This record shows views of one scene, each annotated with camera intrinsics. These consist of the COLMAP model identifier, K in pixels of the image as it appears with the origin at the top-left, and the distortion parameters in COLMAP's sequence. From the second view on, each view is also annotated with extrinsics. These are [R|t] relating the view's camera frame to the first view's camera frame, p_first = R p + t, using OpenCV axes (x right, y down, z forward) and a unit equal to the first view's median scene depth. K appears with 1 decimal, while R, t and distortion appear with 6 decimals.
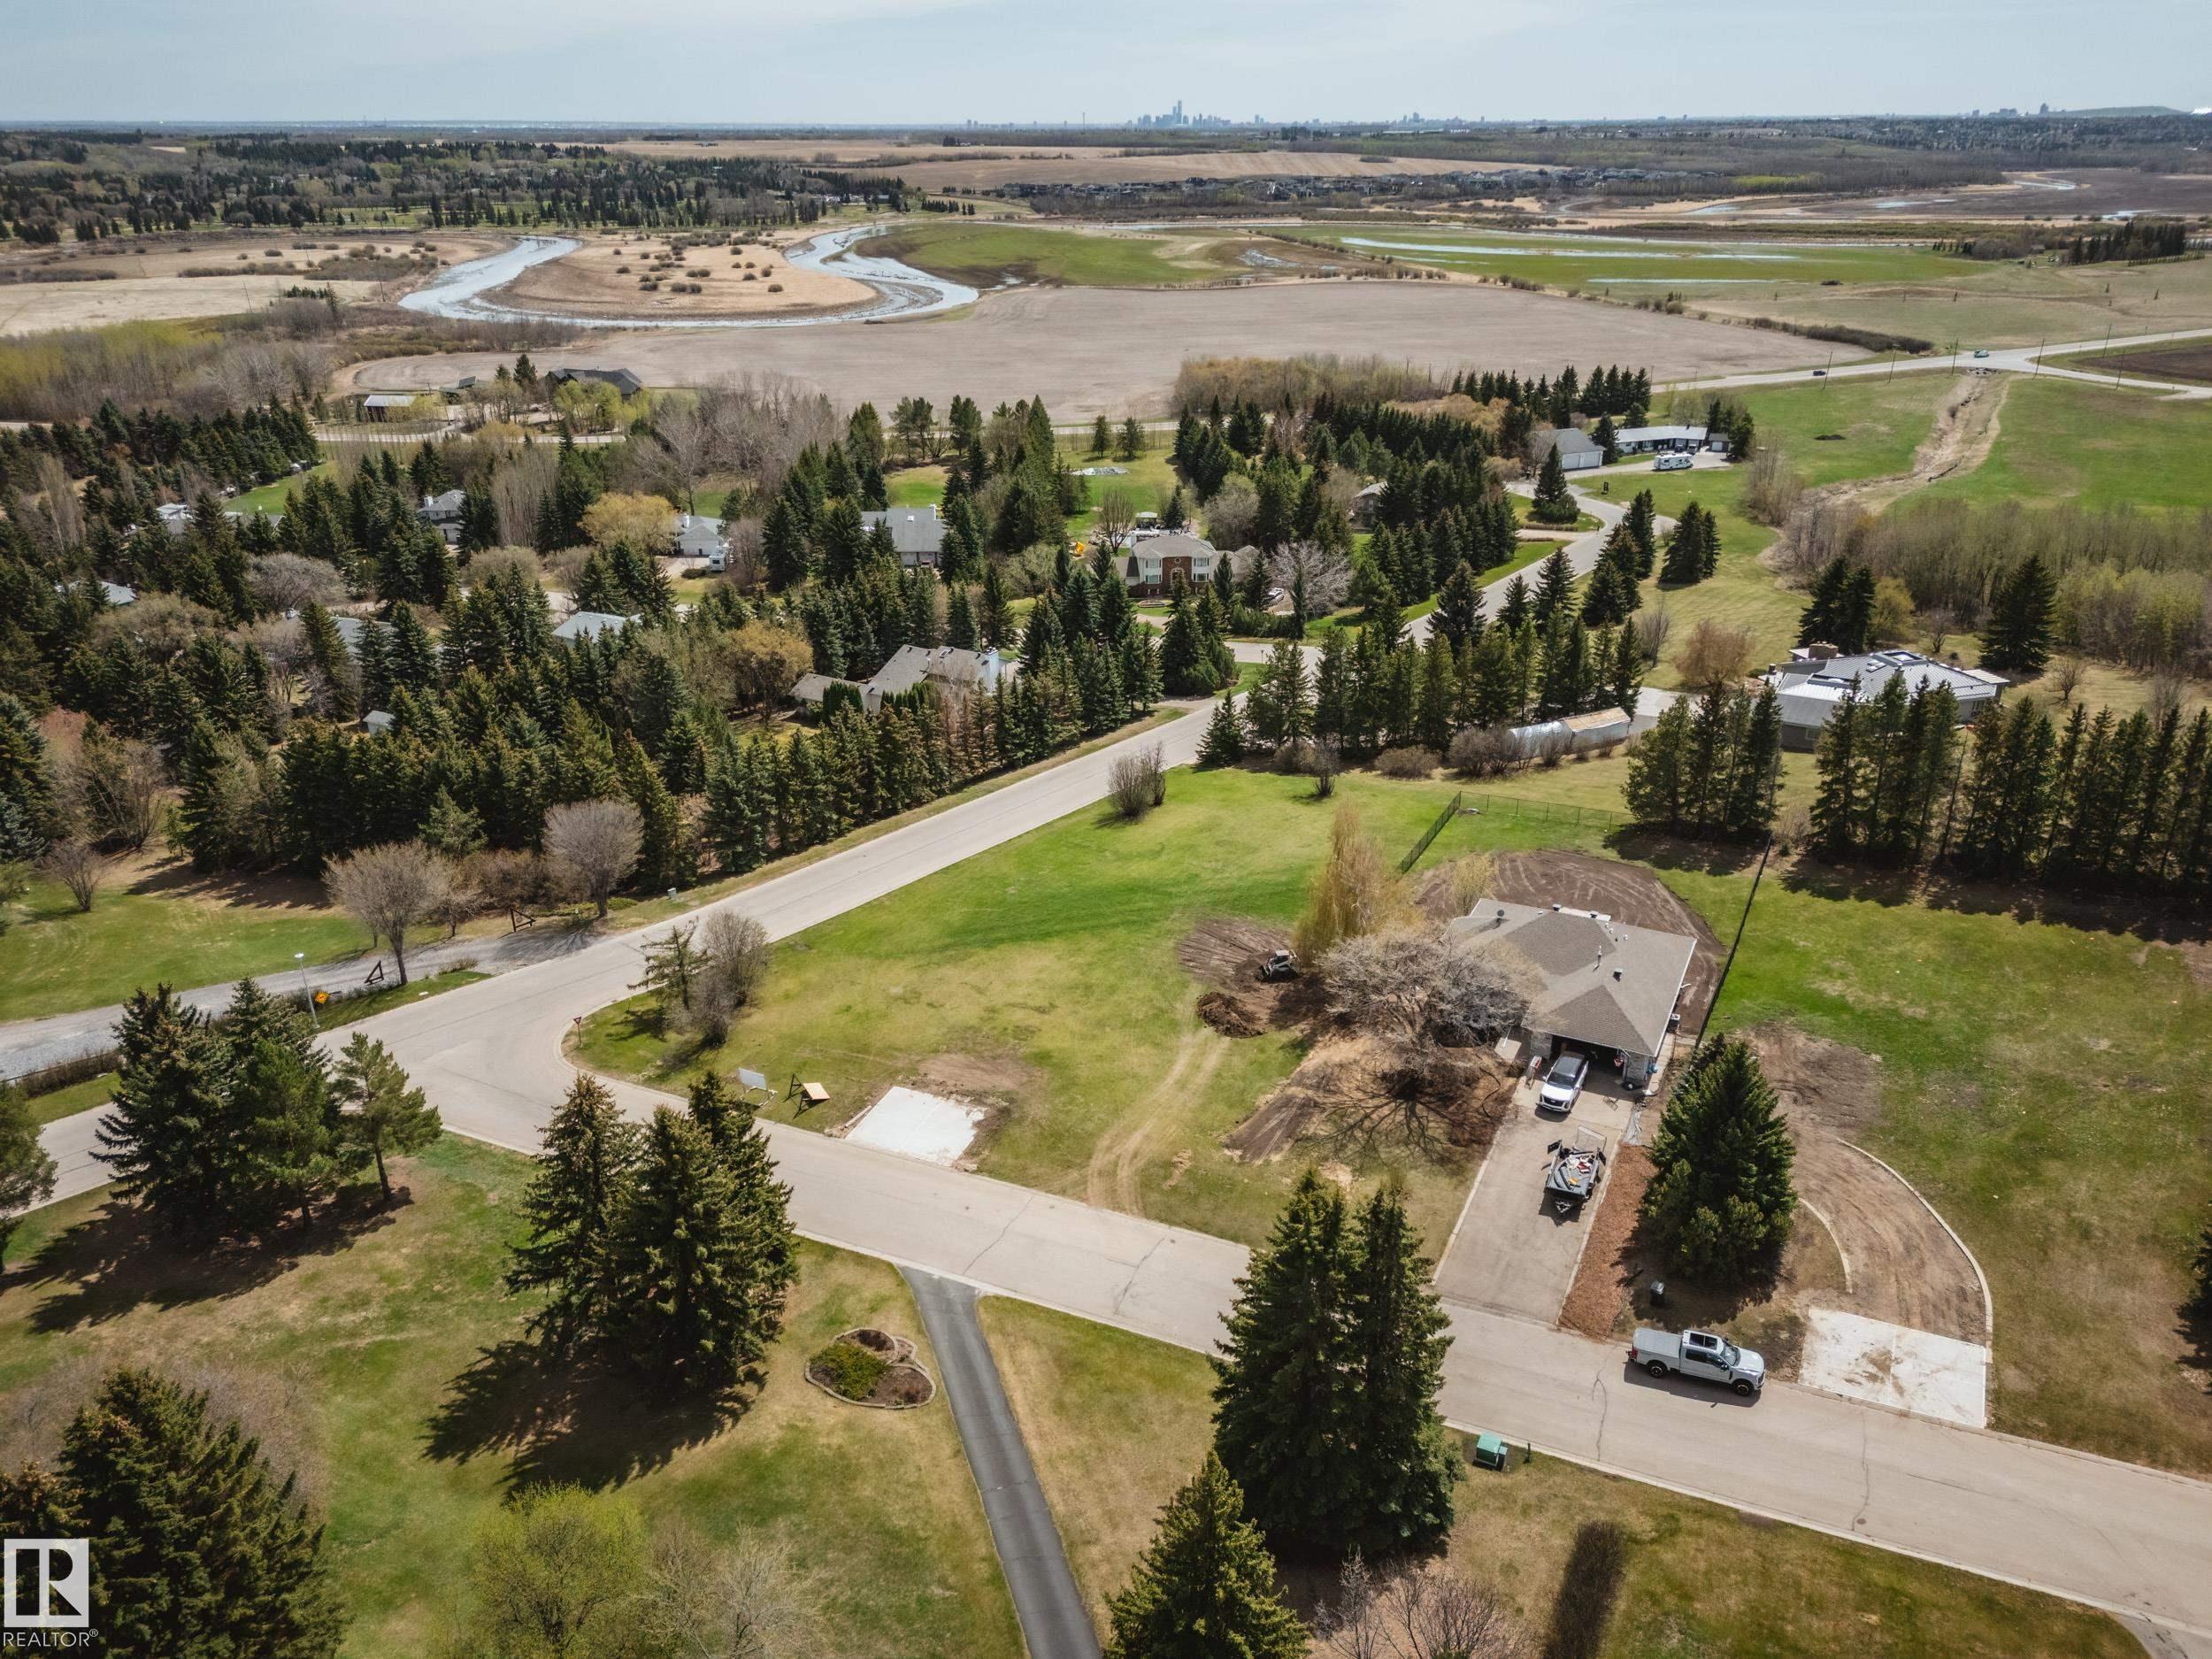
lens RADIAL K [[1614.2, 0, 1105.7], [0, 1614.2, 823.4], [0, 0, 1]] dist [0.080289, -0.071509]
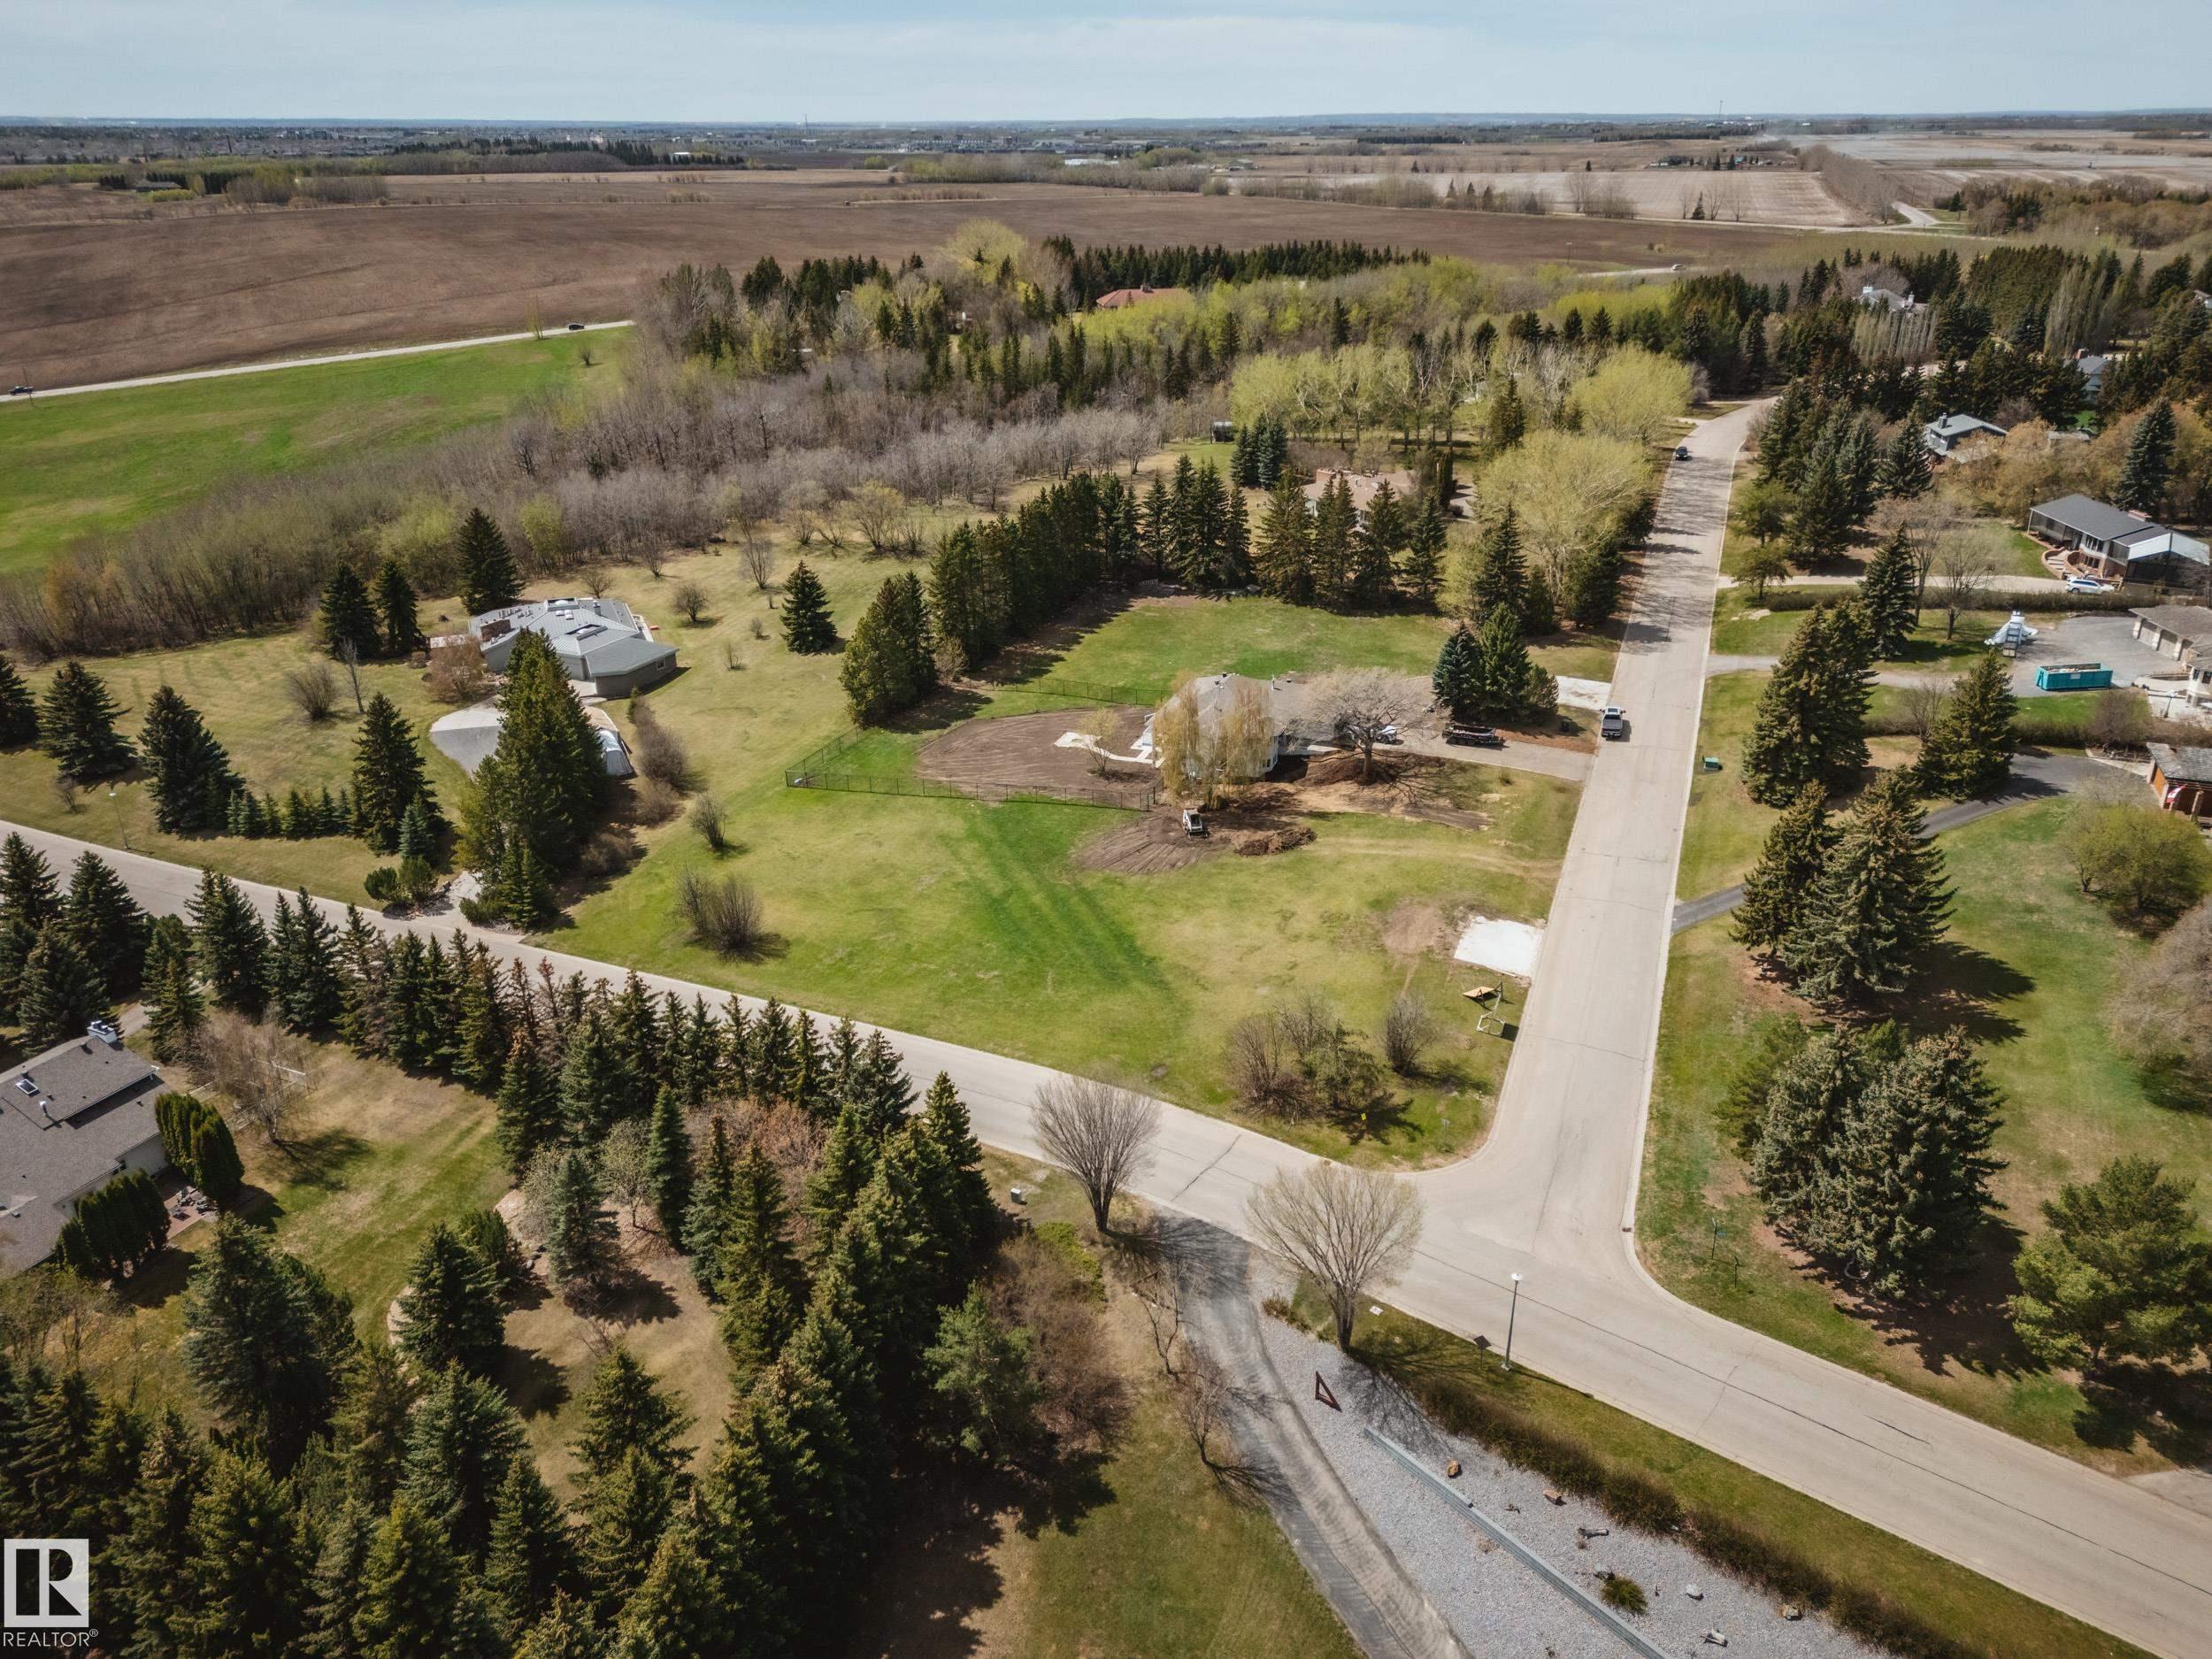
lens RADIAL K [[1614.2, 0, 1111.4], [0, 1614.2, 835.1], [0, 0, 1]] dist [0.080289, -0.071509]
pose [[-0.101045, -0.392582, 0.914149, -0.556062], [0.395463, 0.827293, 0.398994, -0.229965], [-0.912907, 0.401829, 0.071658, 0.547134]]
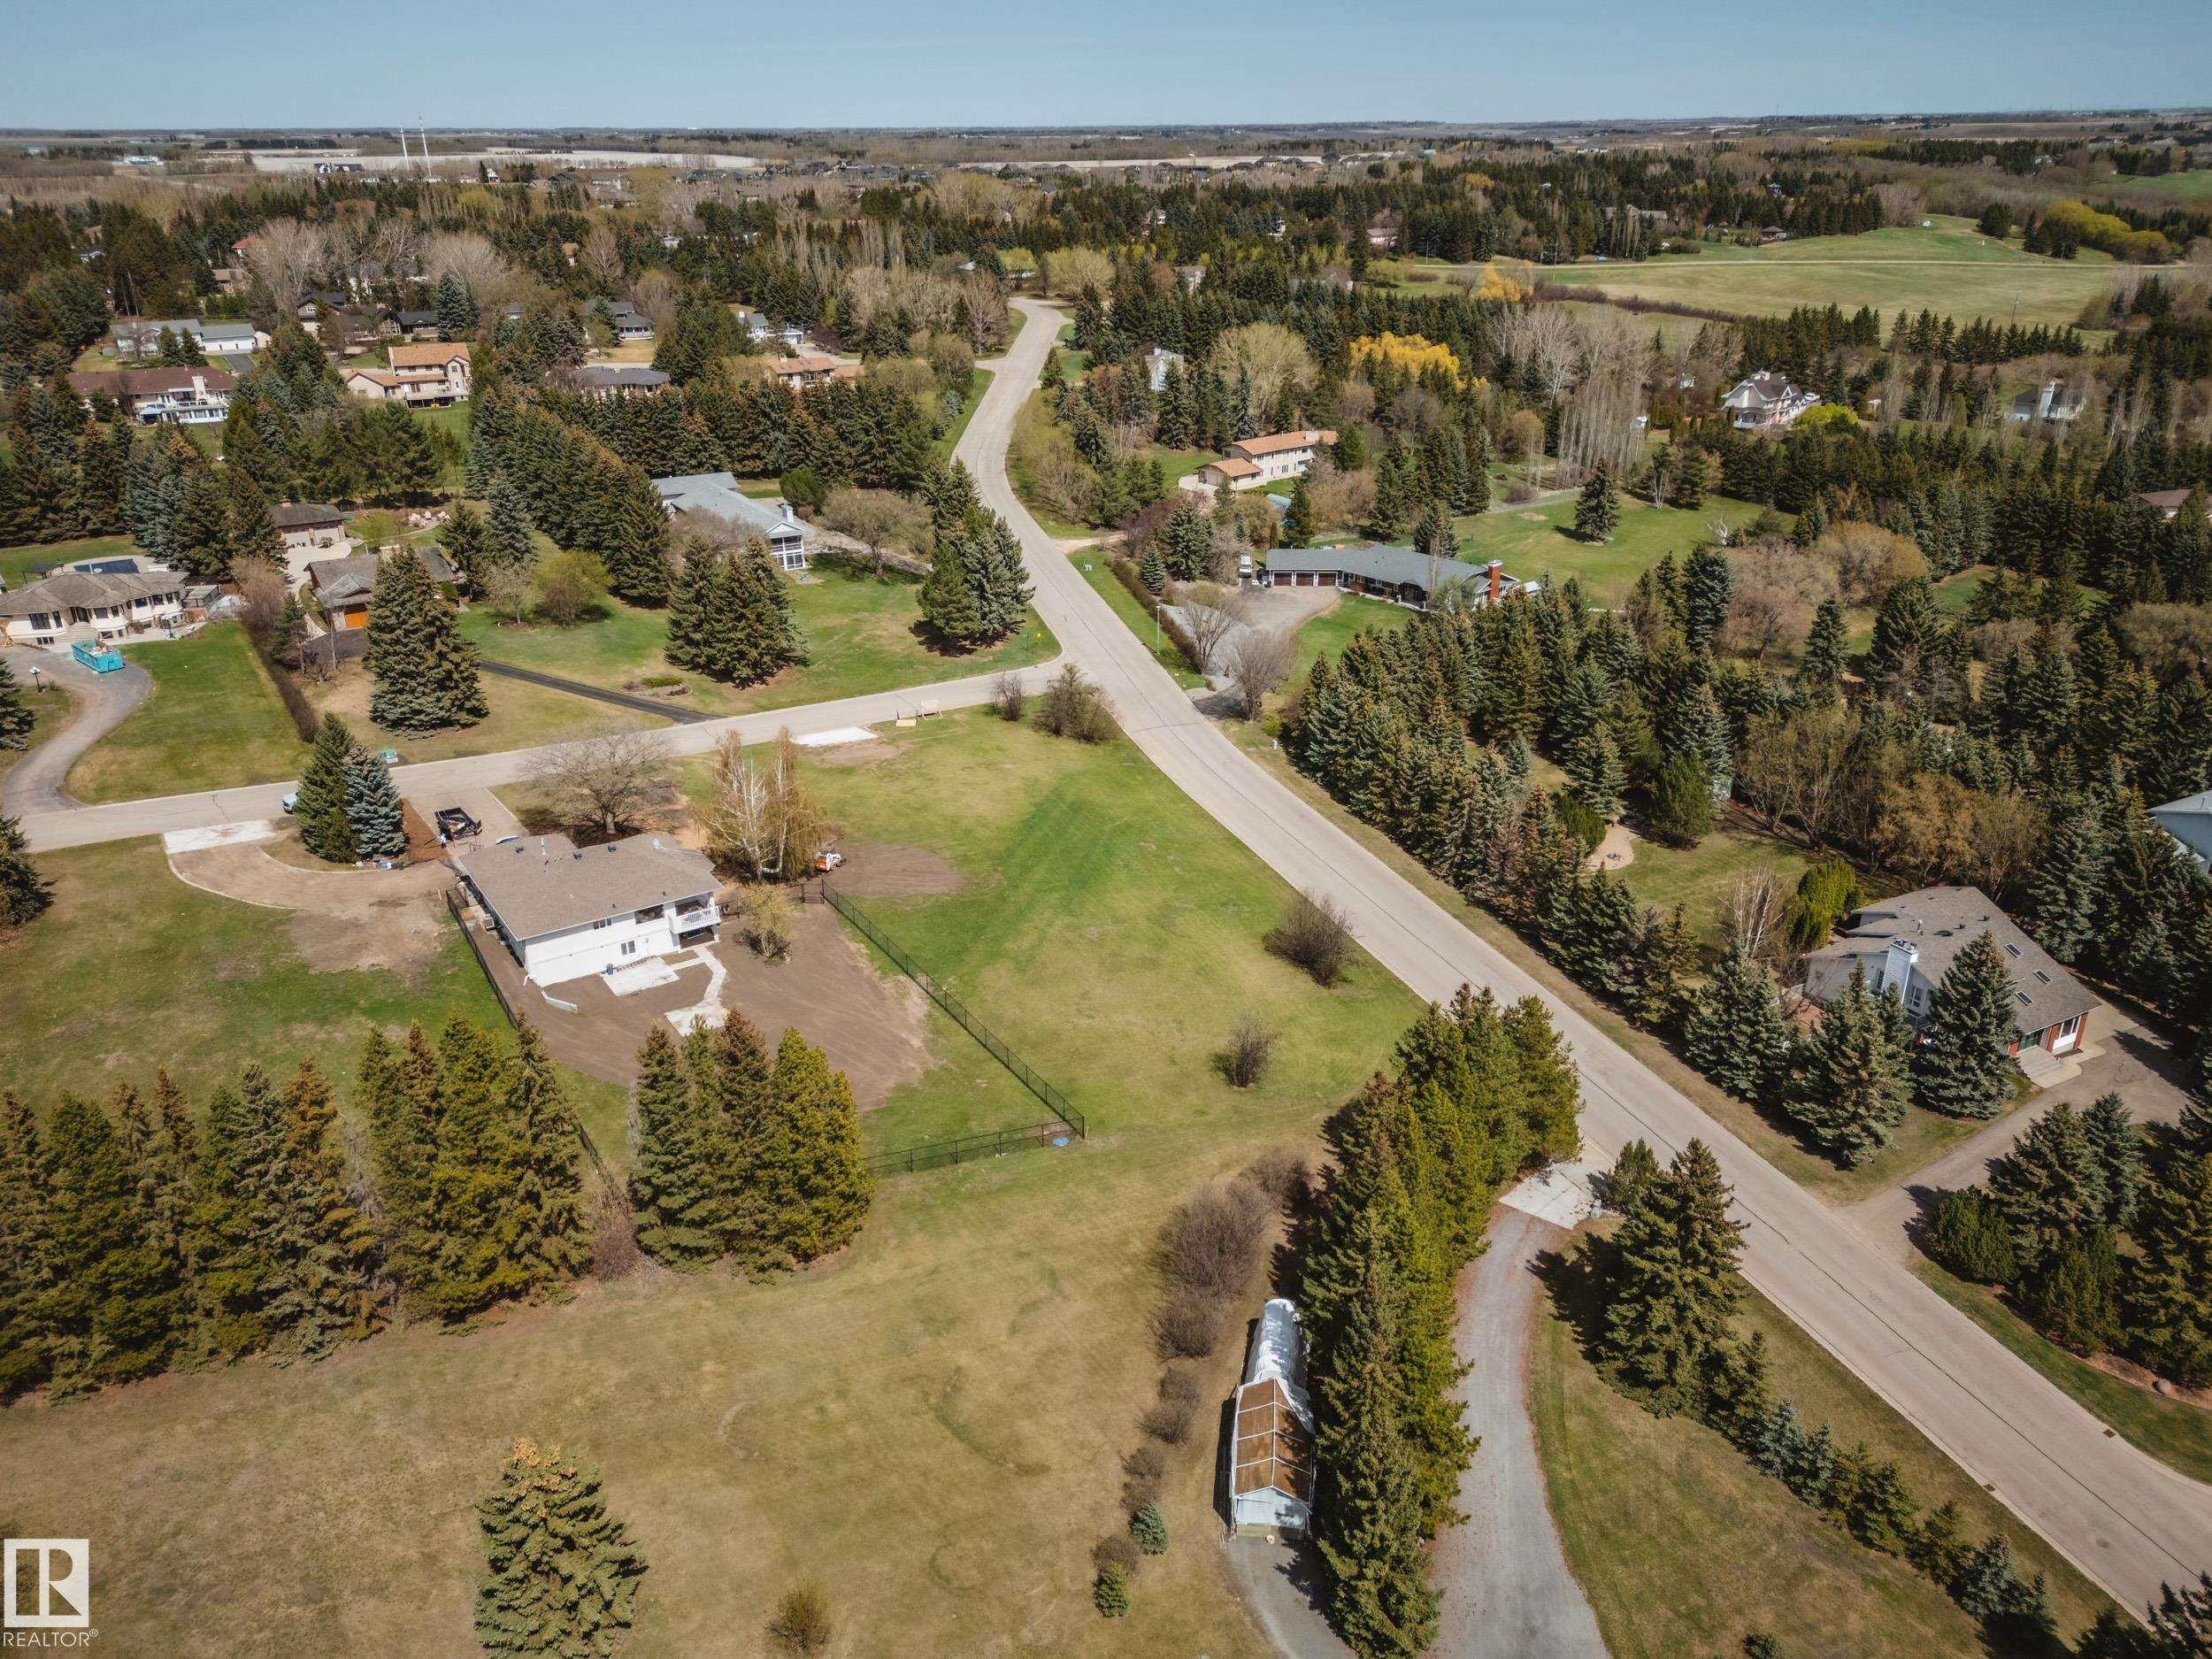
lens RADIAL K [[1614.2, 0, 1116.8], [0, 1614.2, 827.3], [0, 0, 1]] dist [0.080289, -0.071509]
pose [[-0.501786, 0.352934, -0.789714, 0.506328], [-0.328959, 0.766511, 0.551585, -0.352203], [0.799998, 0.536561, -0.268524, 0.818984]]
